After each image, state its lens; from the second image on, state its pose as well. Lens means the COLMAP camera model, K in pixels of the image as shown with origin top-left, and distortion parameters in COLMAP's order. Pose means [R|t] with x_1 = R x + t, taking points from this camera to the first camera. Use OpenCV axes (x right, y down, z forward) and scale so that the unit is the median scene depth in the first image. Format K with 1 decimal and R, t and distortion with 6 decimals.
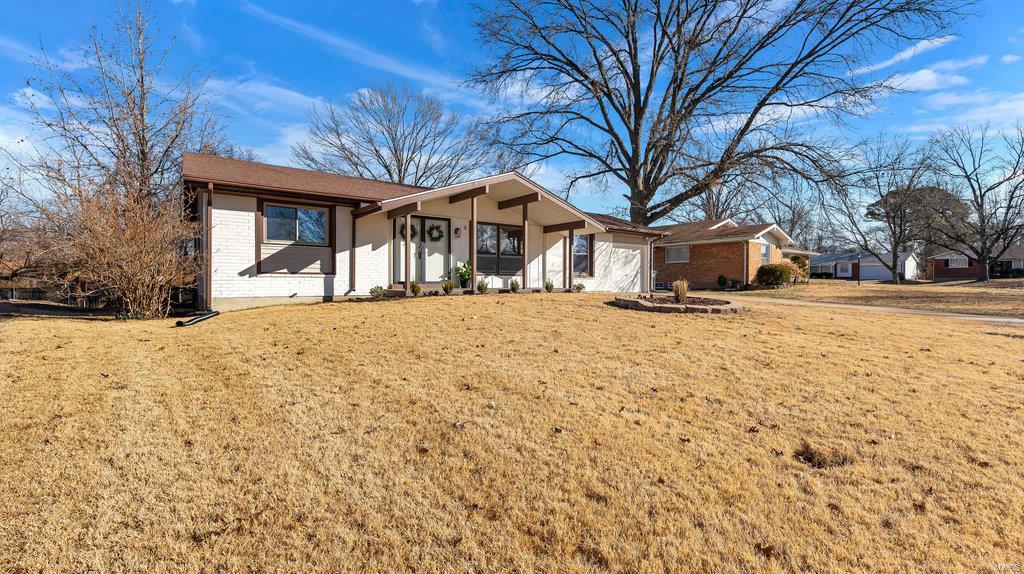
lens RADIAL K [[408.0, 0, 513.2], [0, 408.0, 281.6], [0, 0, 1]] dist [0.001549, 0.000015]
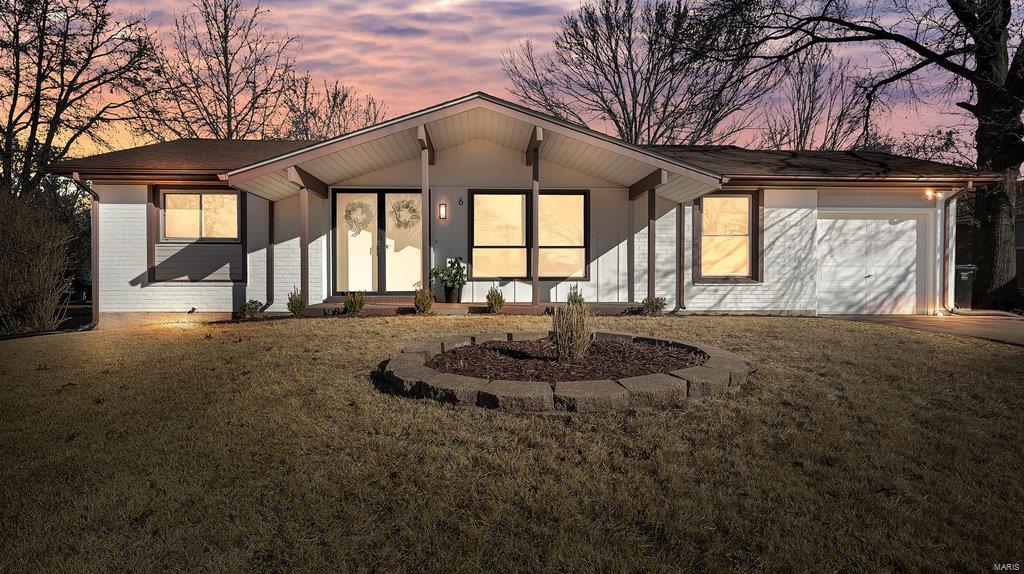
lens RADIAL K [[583.1, 0, 512.0], [0, 583.1, 287.0], [0, 0, 1]] dist [-0.031241, -0.000163]
pose [[0.831494, 0.003695, -0.555522, 0.435125], [0.000592, 0.999971, 0.007538, -0.013815], [0.555534, -0.006597, 0.831468, 0.342415]]
